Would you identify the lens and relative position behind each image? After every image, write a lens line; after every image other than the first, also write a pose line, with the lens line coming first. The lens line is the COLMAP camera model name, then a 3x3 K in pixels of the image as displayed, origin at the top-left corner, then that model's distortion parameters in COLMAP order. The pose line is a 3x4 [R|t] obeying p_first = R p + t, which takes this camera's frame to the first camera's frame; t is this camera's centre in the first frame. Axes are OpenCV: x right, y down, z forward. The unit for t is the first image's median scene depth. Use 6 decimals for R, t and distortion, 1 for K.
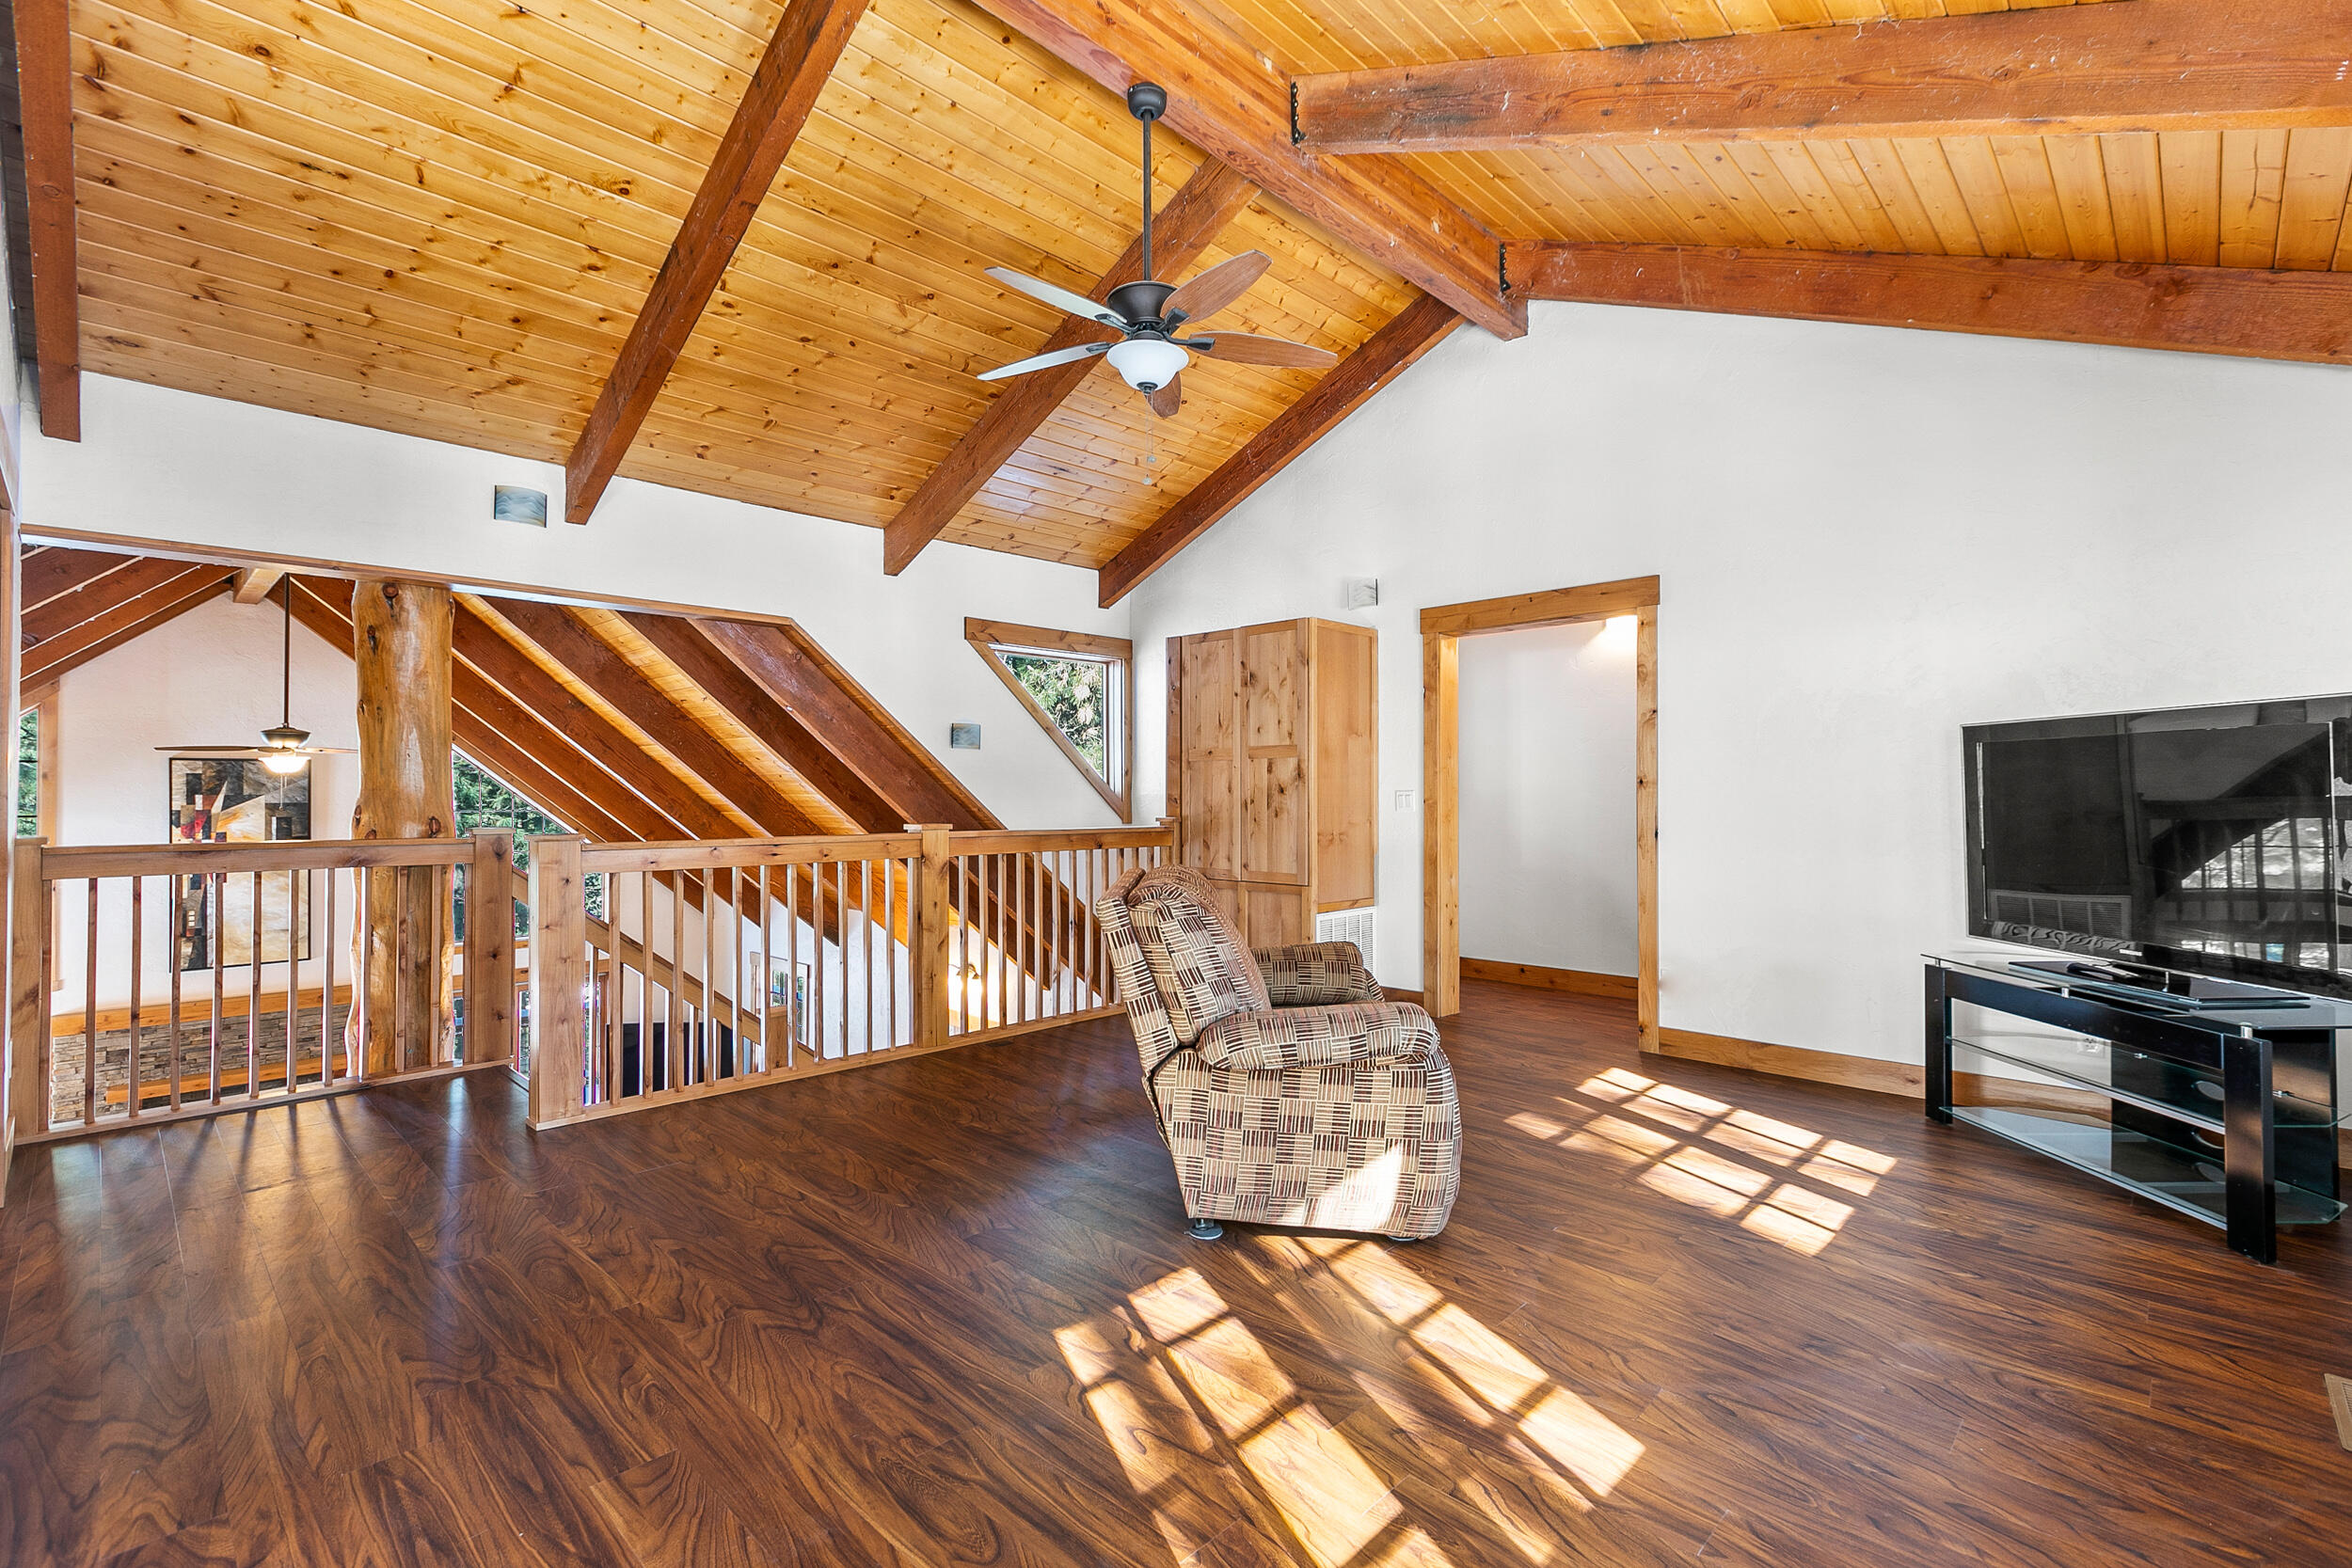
lens RADIAL K [[1054.0, 0, 1191.2], [0, 1054.0, 785.8], [0, 0, 1]] dist [0.002959, -0.000494]
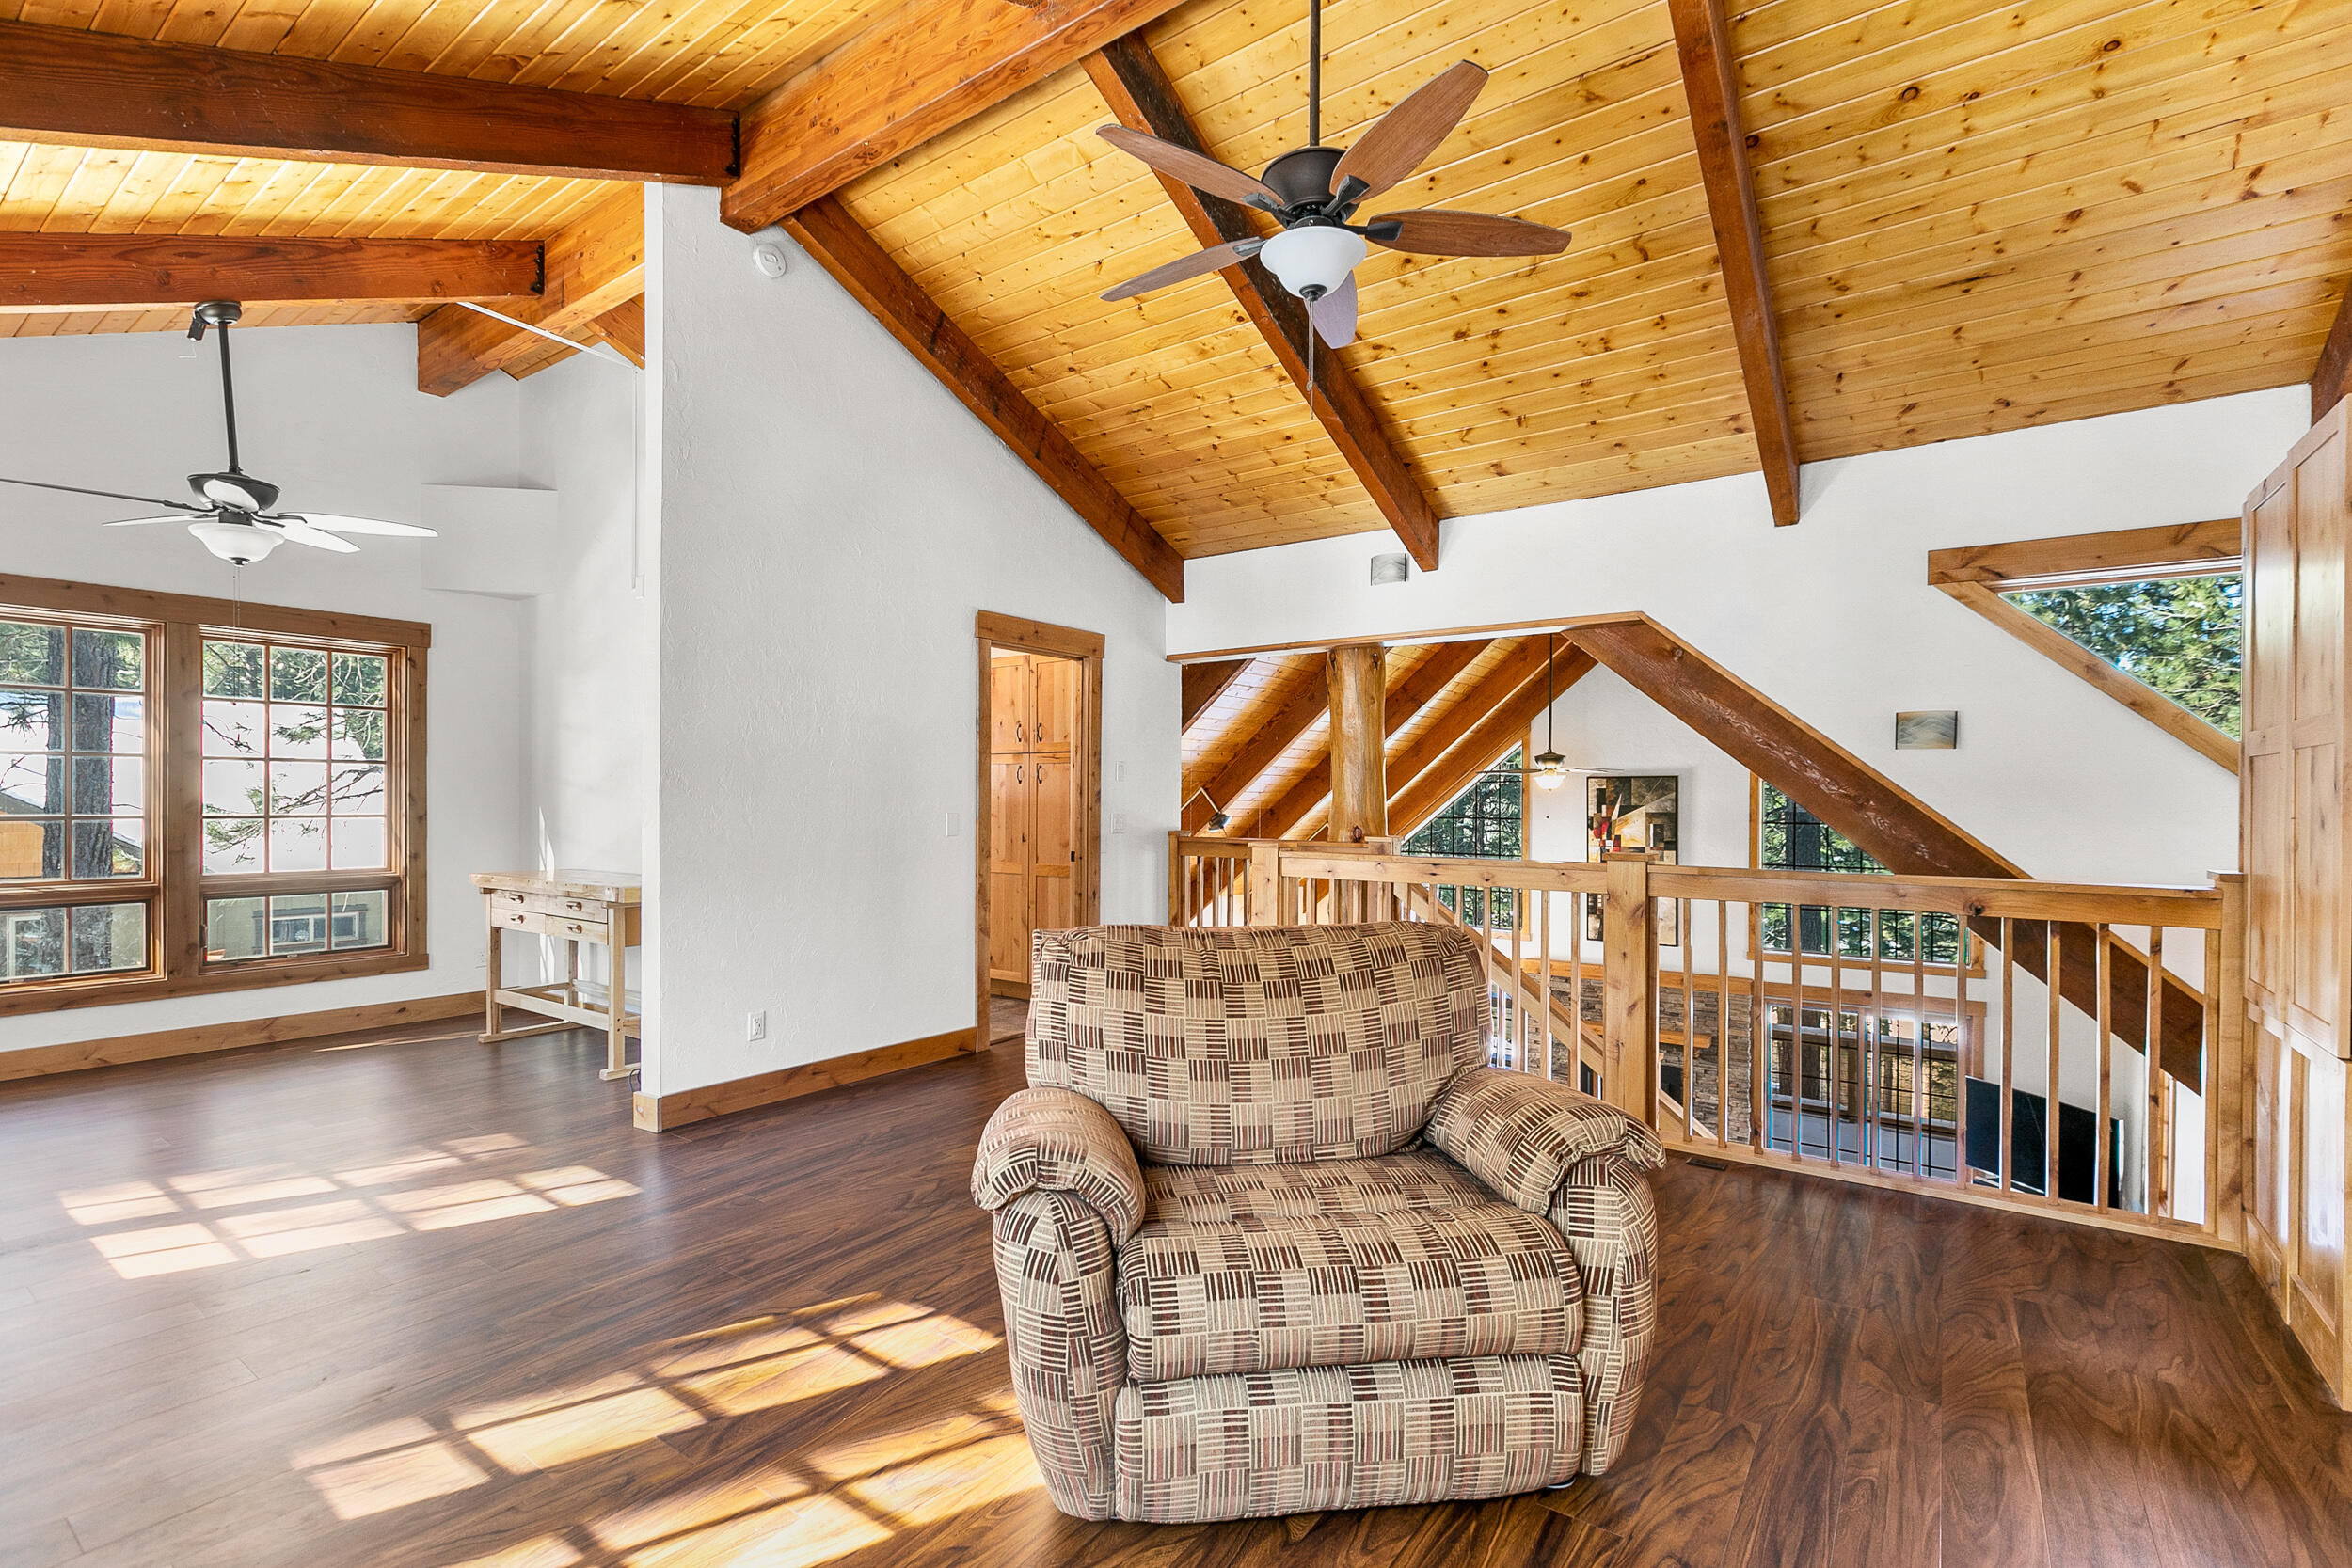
lens RADIAL K [[1059.7, 0, 1156.8], [0, 1059.7, 796.4], [0, 0, 1]] dist [0.021824, -0.000065]
pose [[0.127150, 0.000347, -0.991884, 0.633157], [0.004823, 0.999988, 0.000968, -0.013198], [0.991872, -0.004907, 0.127146, 0.686448]]
